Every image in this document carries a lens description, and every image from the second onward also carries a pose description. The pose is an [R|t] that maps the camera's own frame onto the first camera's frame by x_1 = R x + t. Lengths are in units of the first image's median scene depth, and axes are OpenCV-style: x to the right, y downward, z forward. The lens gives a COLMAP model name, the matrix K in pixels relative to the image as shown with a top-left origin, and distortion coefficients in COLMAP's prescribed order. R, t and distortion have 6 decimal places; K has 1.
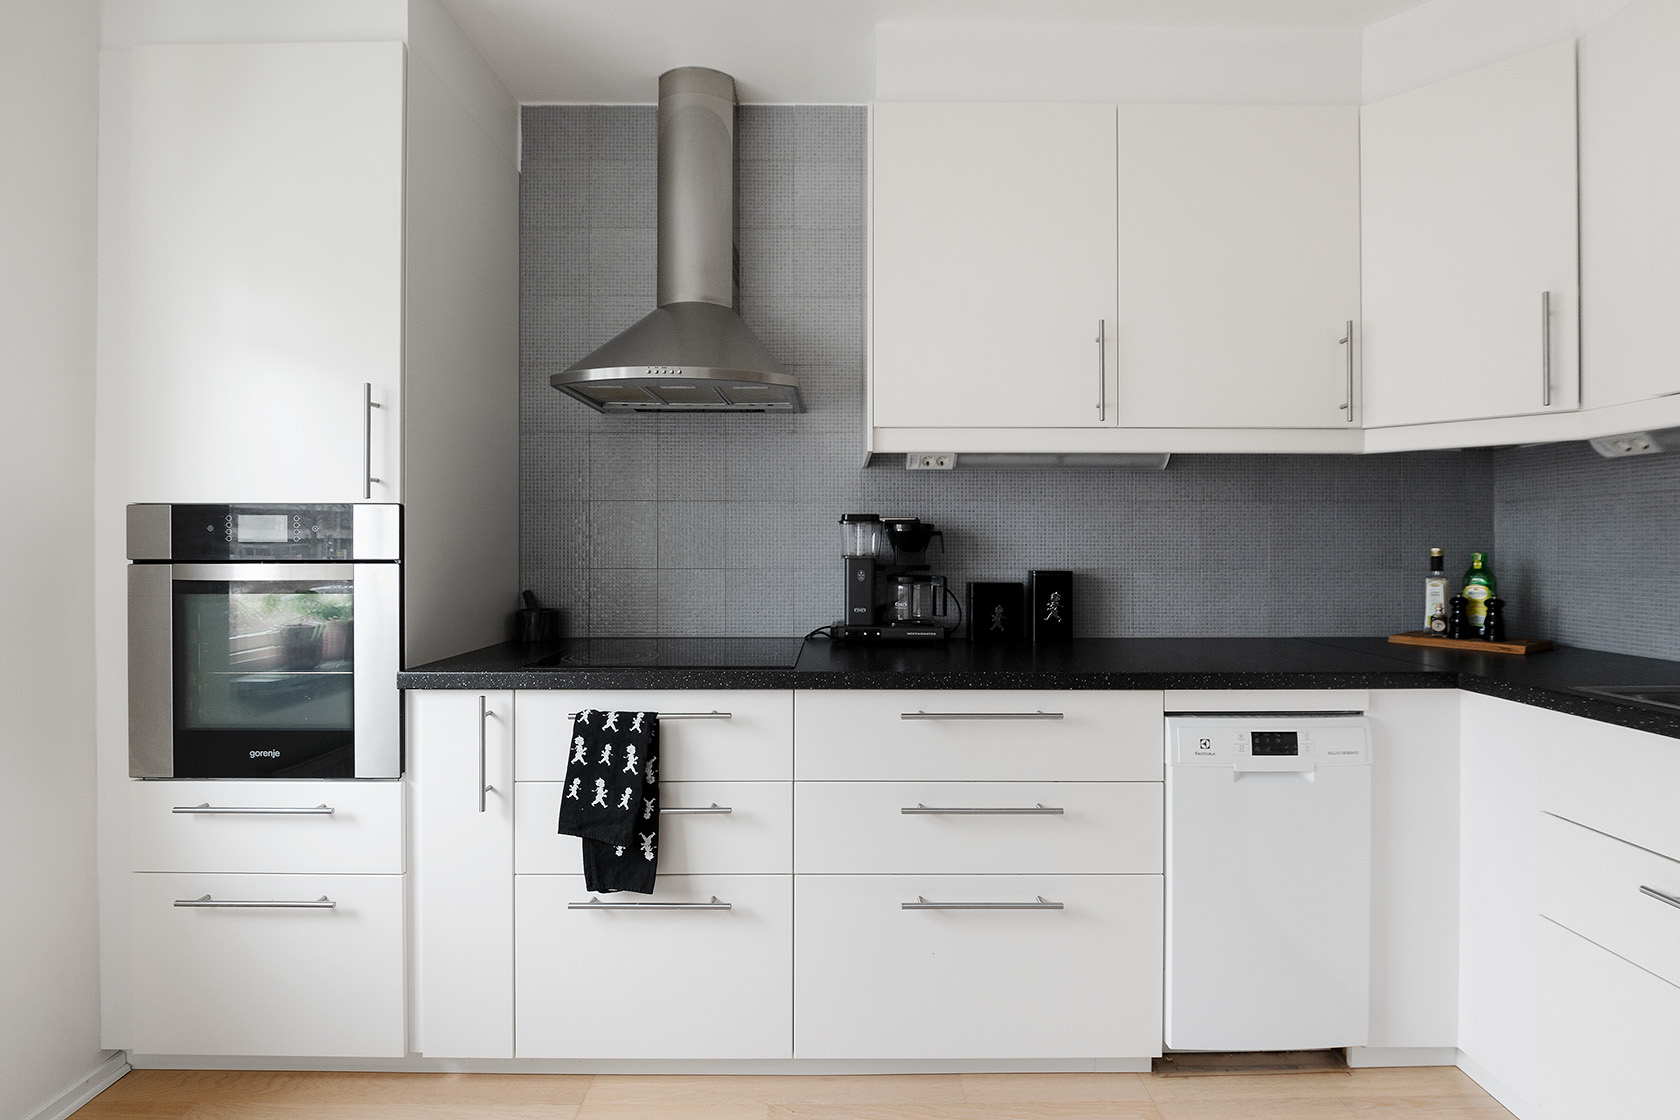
lens RADIAL K [[773.9, 0, 835.2], [0, 773.9, 546.0], [0, 0, 1]] dist [-0.001177, -0.000552]
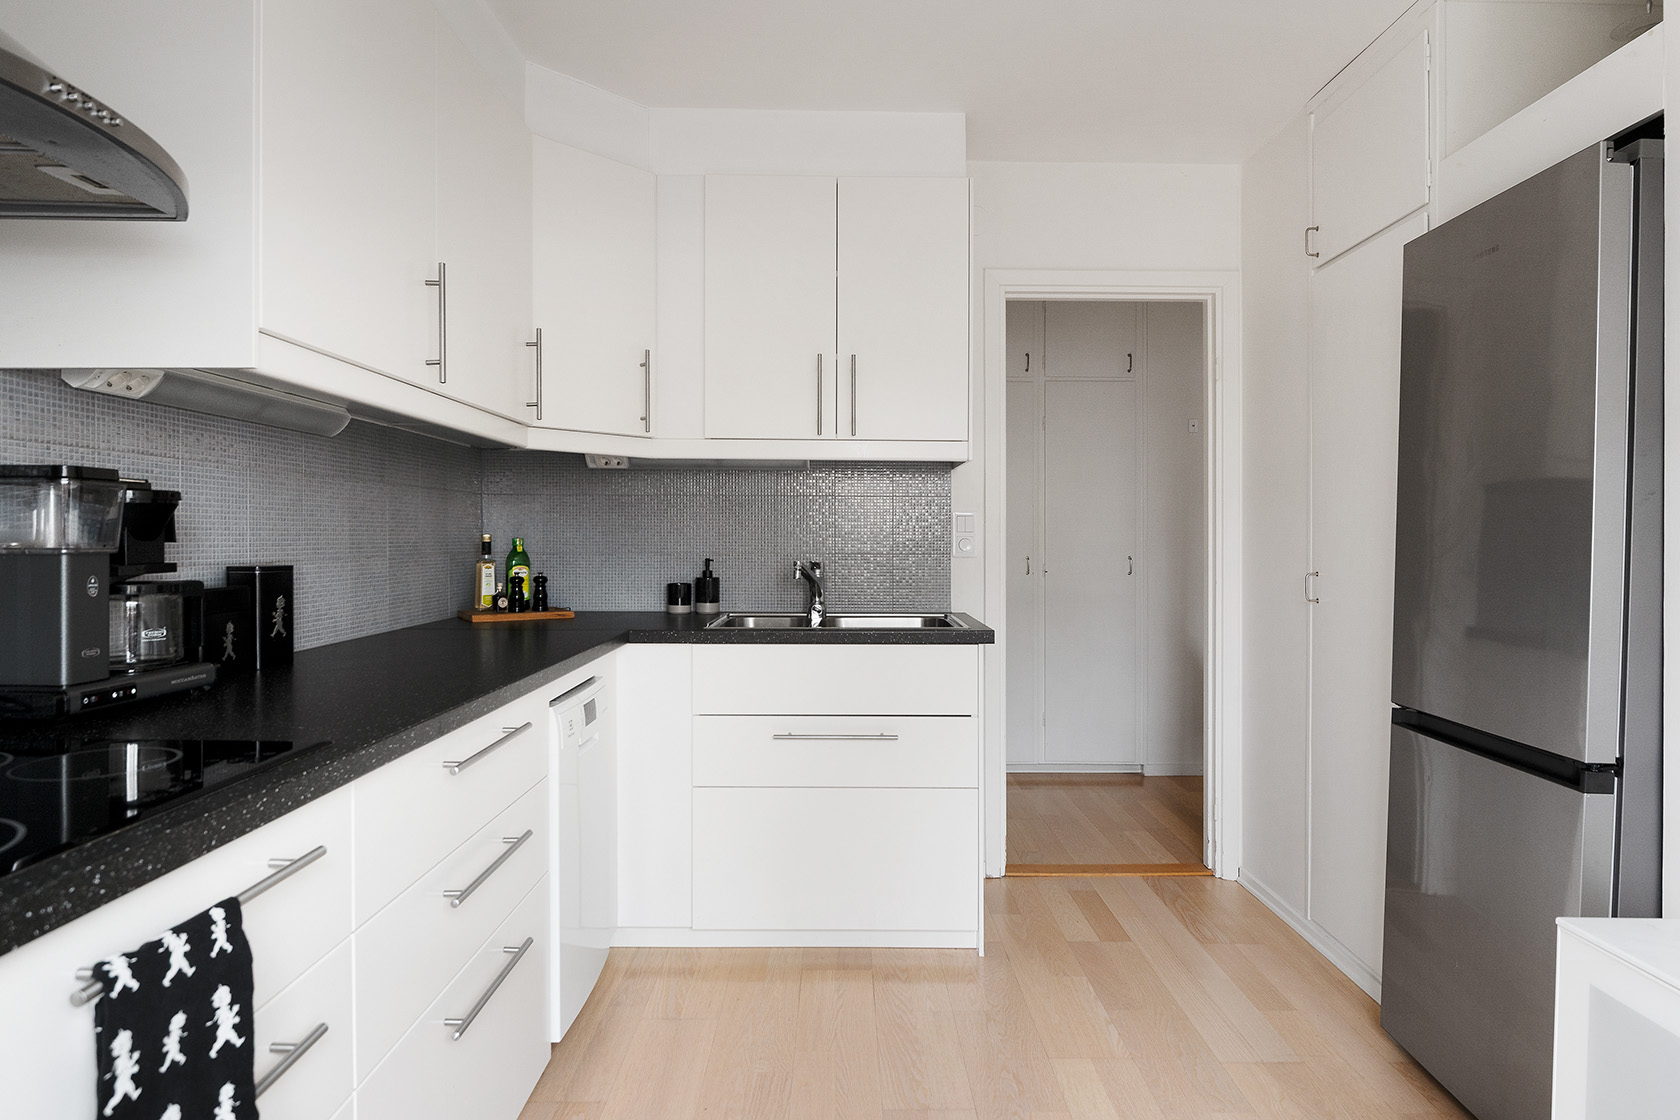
lens RADIAL K [[951.0, 0, 839.7], [0, 951.0, 532.9], [0, 0, 1]] dist [-0.000760, -0.000764]
pose [[0.001090, 0.002215, 0.999997, -0.708143], [-0.003866, 0.999990, -0.002211, 0.001938], [-0.999992, -0.003864, 0.001099, 0.579623]]
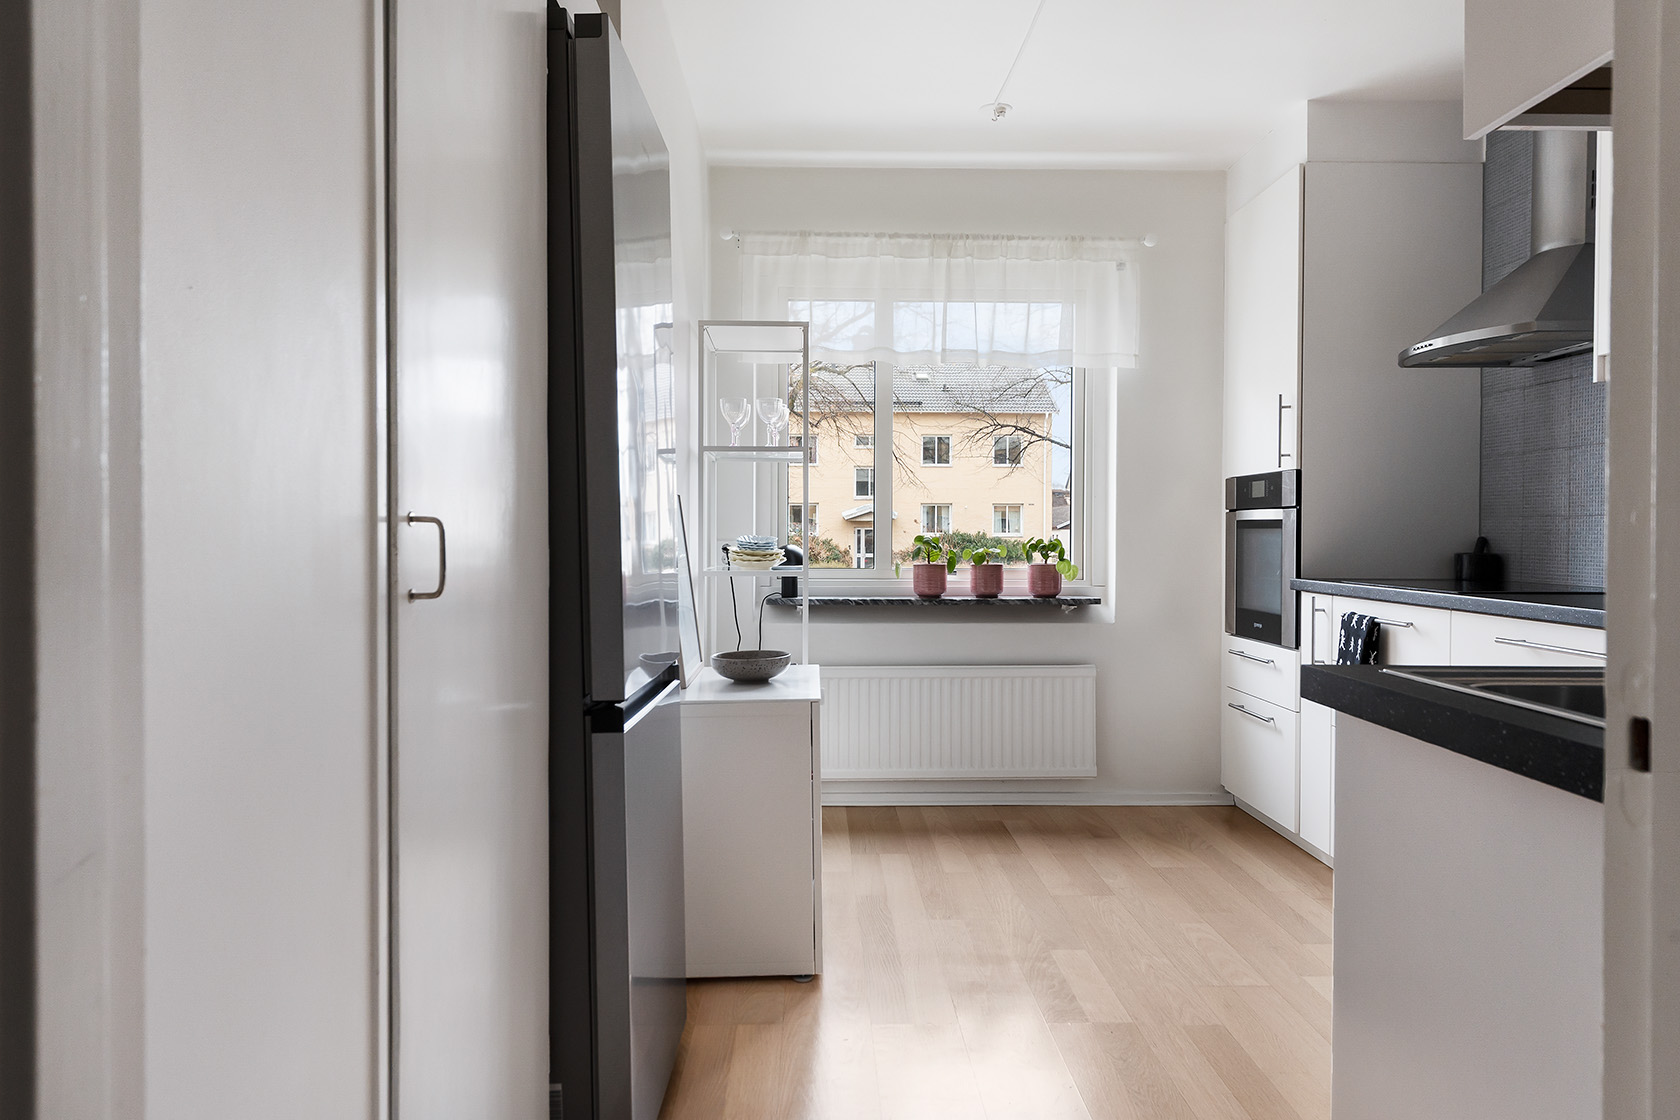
lens RADIAL K [[1040.5, 0, 838.1], [0, 1040.5, 537.4], [0, 0, 1]] dist [0.001052, 0.000299]
pose [[0.047880, 0.012289, -0.998777, 1.341077], [0.000610, 0.999924, 0.012332, 0.049728], [0.998853, -0.001200, 0.047869, -0.001249]]
